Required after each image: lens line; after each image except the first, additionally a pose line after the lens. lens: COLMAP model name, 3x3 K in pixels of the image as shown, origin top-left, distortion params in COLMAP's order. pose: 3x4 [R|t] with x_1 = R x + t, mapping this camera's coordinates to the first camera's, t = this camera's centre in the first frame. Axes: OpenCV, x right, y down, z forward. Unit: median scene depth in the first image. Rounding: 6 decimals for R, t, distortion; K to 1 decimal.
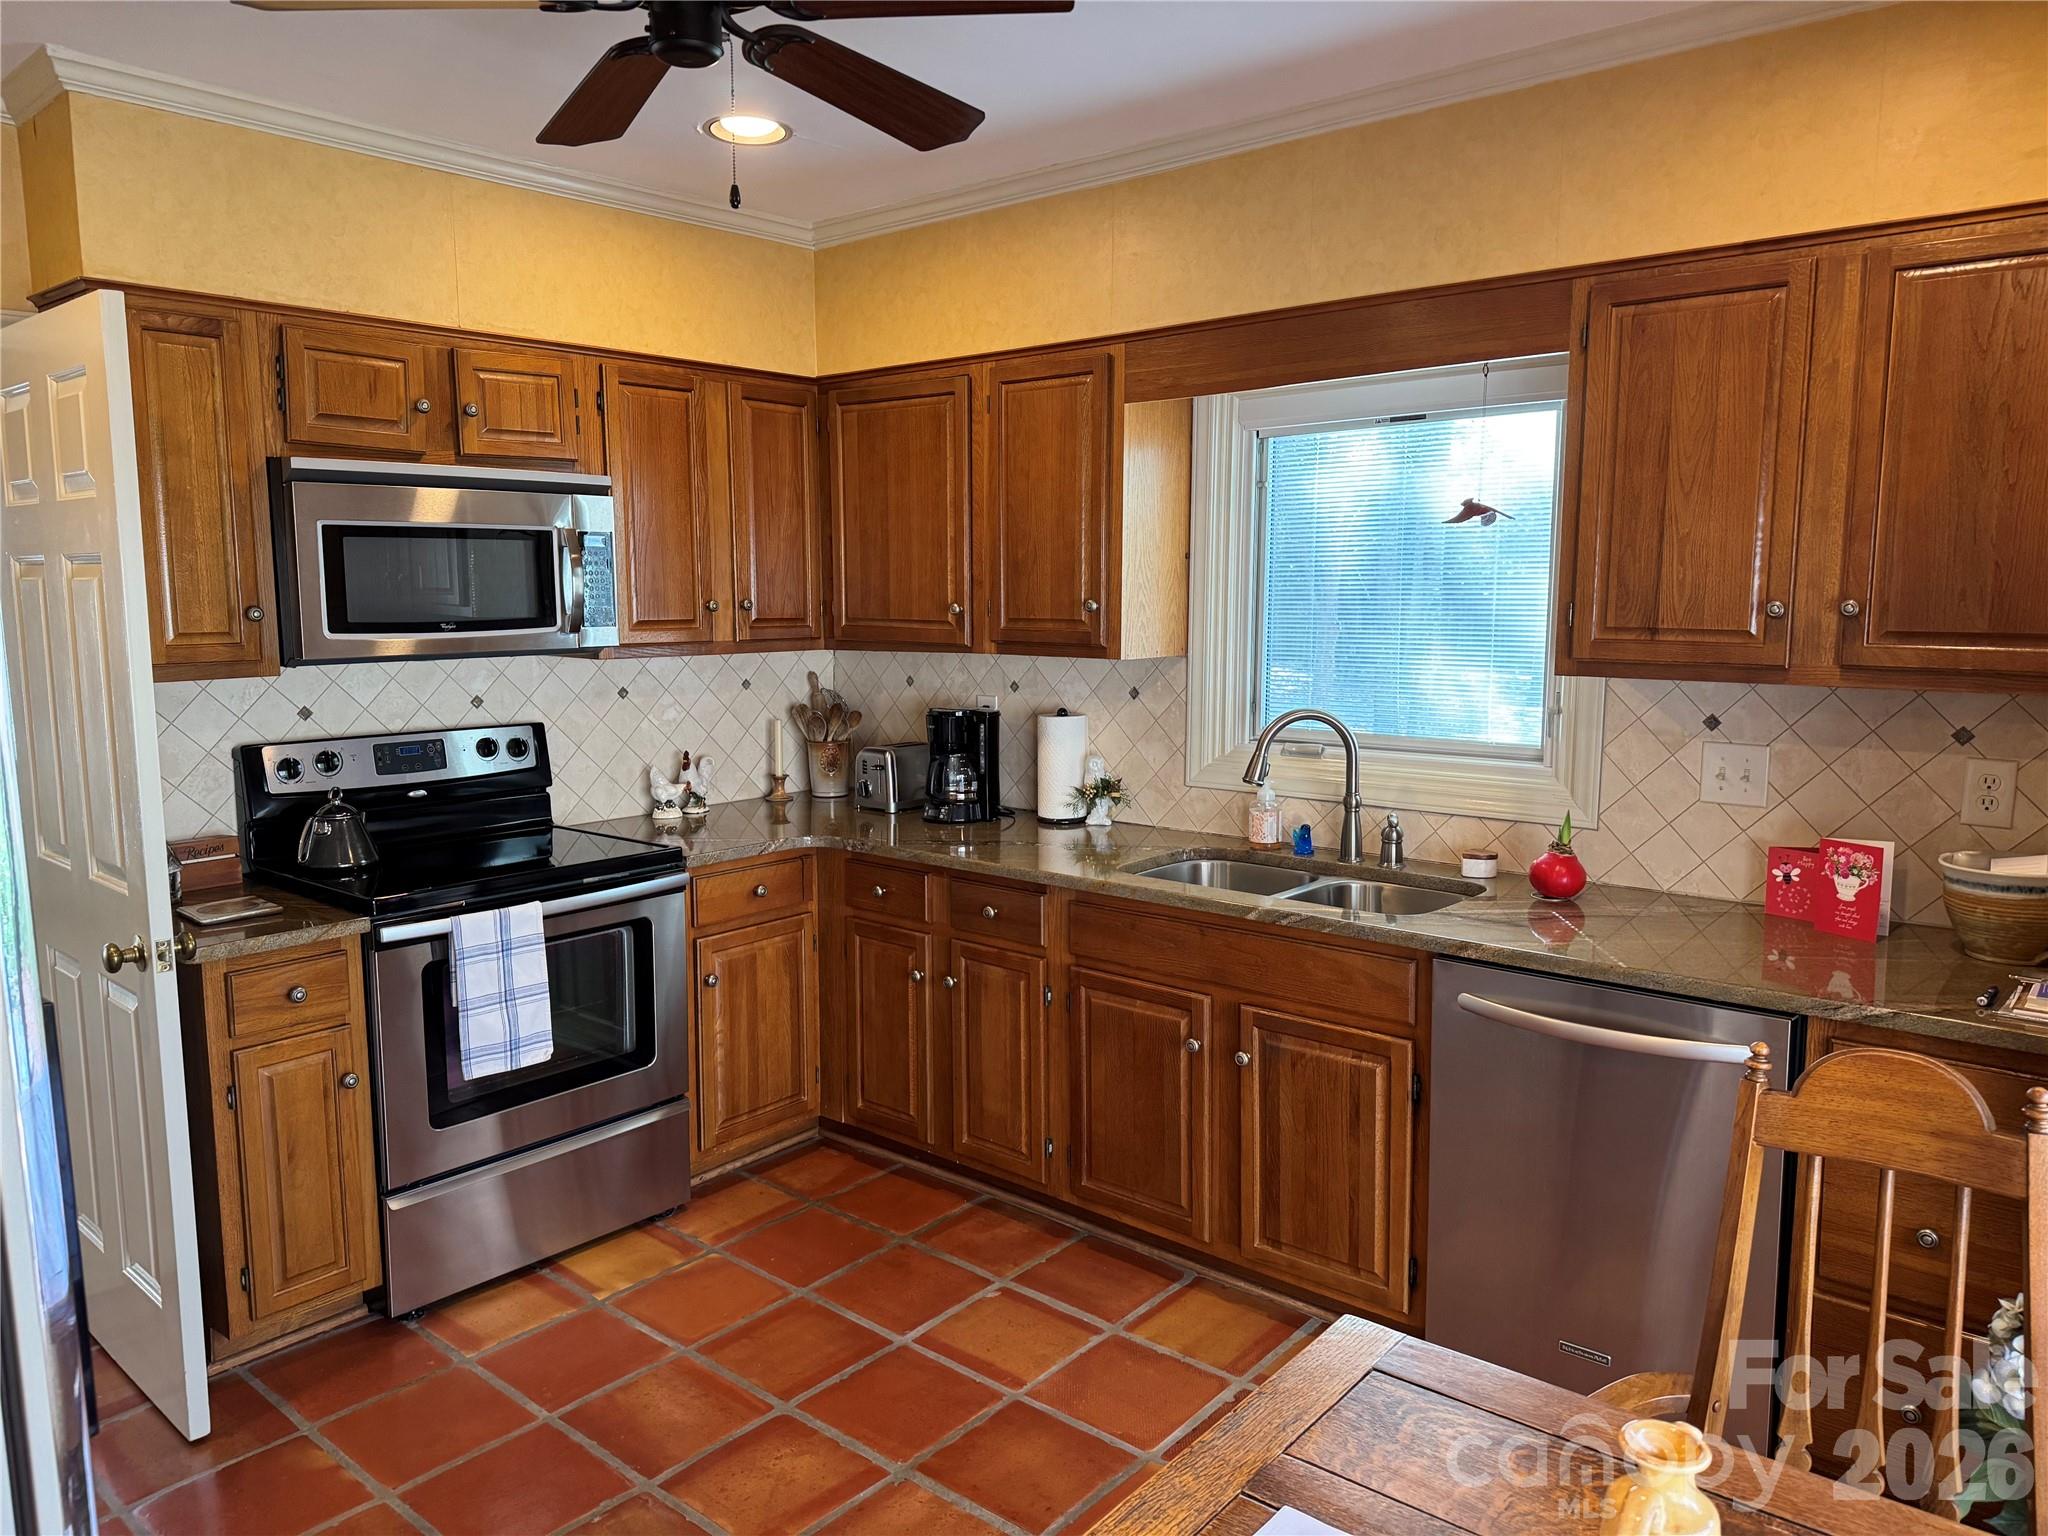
lens RADIAL K [[1446.8, 0, 1024.0], [0, 1446.8, 768.0], [0, 0, 1]] dist [0.050265, -0.001199]
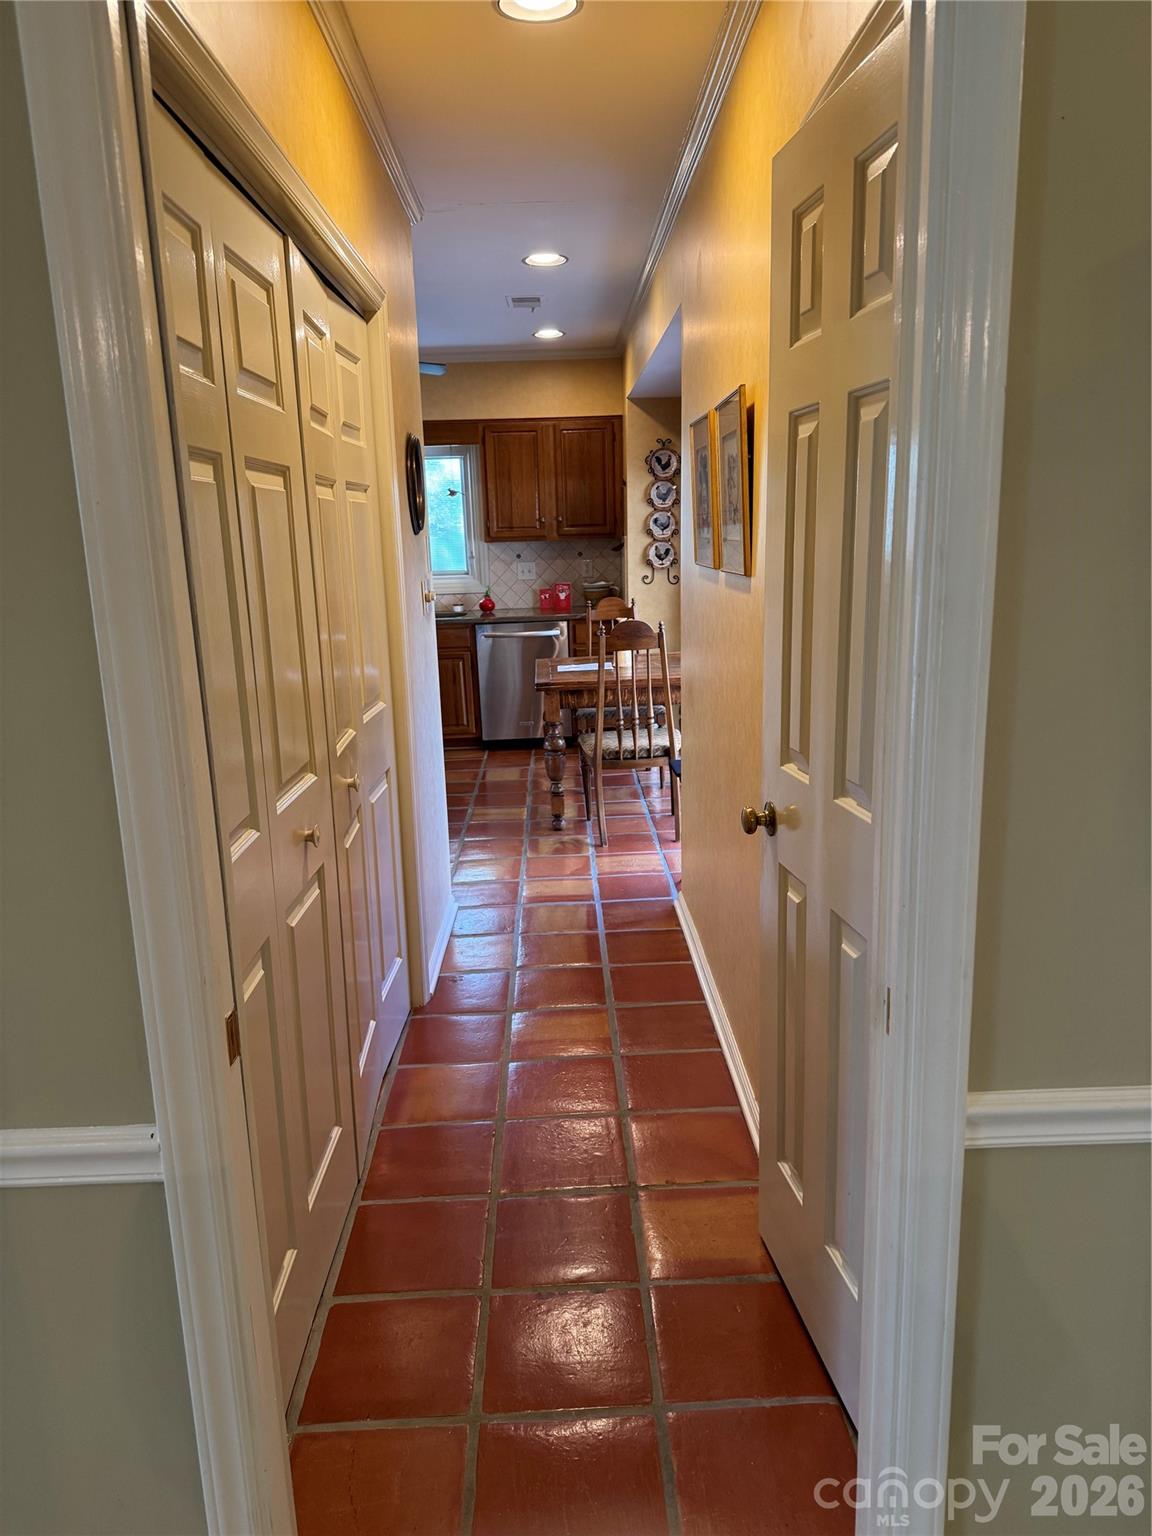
lens RADIAL K [[1085.1, 0, 576.0], [0, 1085.1, 768.0], [0, 0, 1]] dist [0.050265, -0.001199]
pose [[0.746601, -0.163117, 0.644965, -1.233258], [0.113289, 0.986488, 0.118349, 0.184565], [-0.655555, -0.015292, 0.754992, -1.087090]]
